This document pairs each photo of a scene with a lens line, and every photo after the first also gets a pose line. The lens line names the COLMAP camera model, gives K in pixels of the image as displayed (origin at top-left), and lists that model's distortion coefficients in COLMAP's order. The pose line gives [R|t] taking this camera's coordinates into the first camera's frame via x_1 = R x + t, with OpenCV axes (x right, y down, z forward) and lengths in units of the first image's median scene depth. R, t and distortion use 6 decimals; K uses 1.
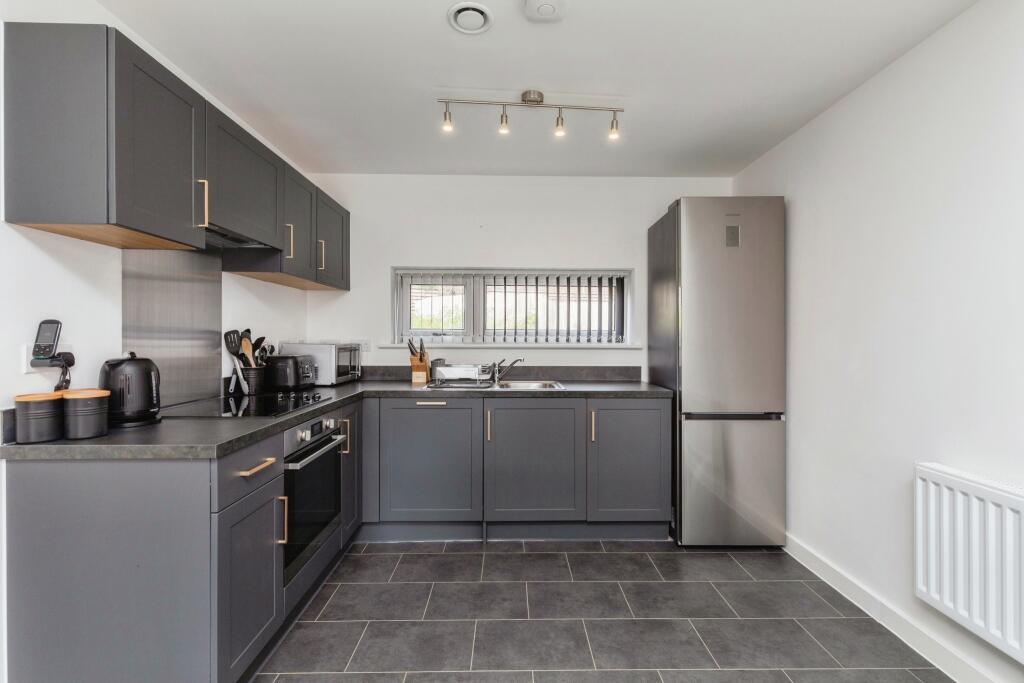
lens RADIAL K [[460.3, 0, 514.1], [0, 460.3, 339.2], [0, 0, 1]] dist [0.003449, -0.002229]
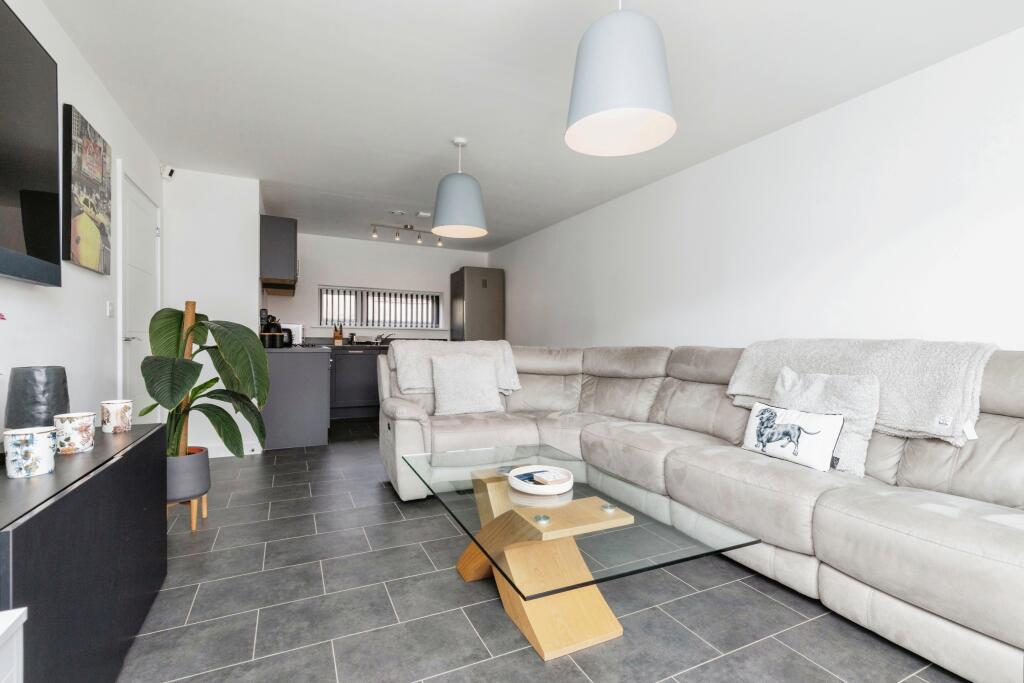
lens RADIAL K [[460.3, 0, 512.7], [0, 460.3, 339.0], [0, 0, 1]] dist [0.003449, -0.002229]
pose [[0.903540, 0.009057, 0.428407, -0.449300], [-0.011075, 0.999936, 0.002218, 0.063754], [-0.428360, -0.006748, 0.903583, -1.309124]]
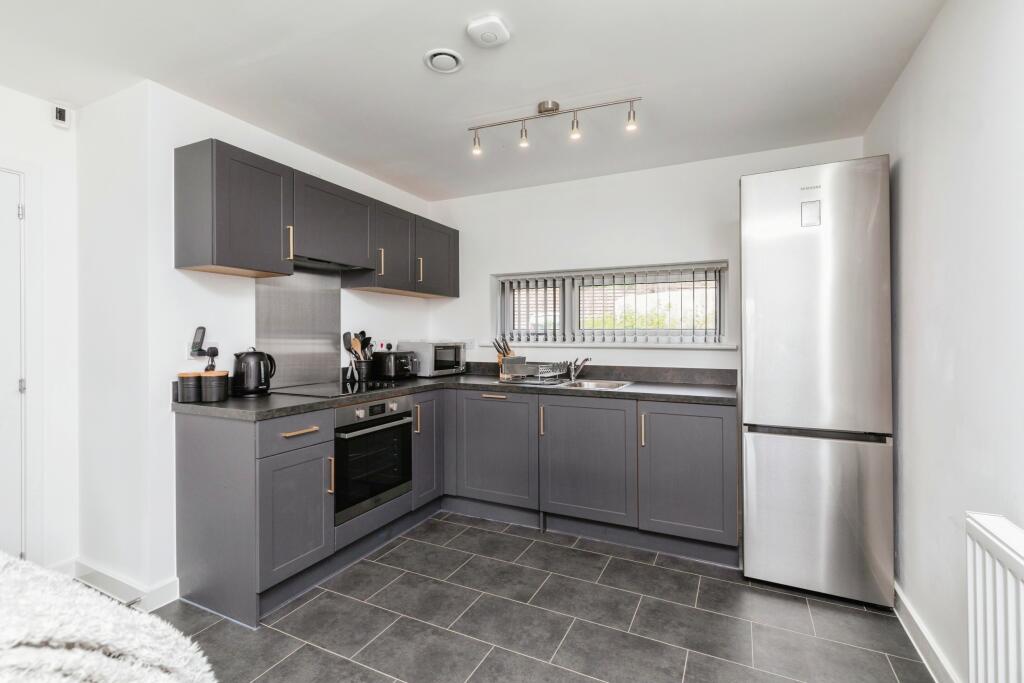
lens RADIAL K [[460.3, 0, 534.9], [0, 460.3, 336.2], [0, 0, 1]] dist [0.003449, -0.002229]
pose [[0.895777, -0.001711, -0.444500, 0.412671], [-0.000242, 0.999991, -0.004338, -0.001564], [0.444503, 0.003994, 0.895768, 0.046734]]
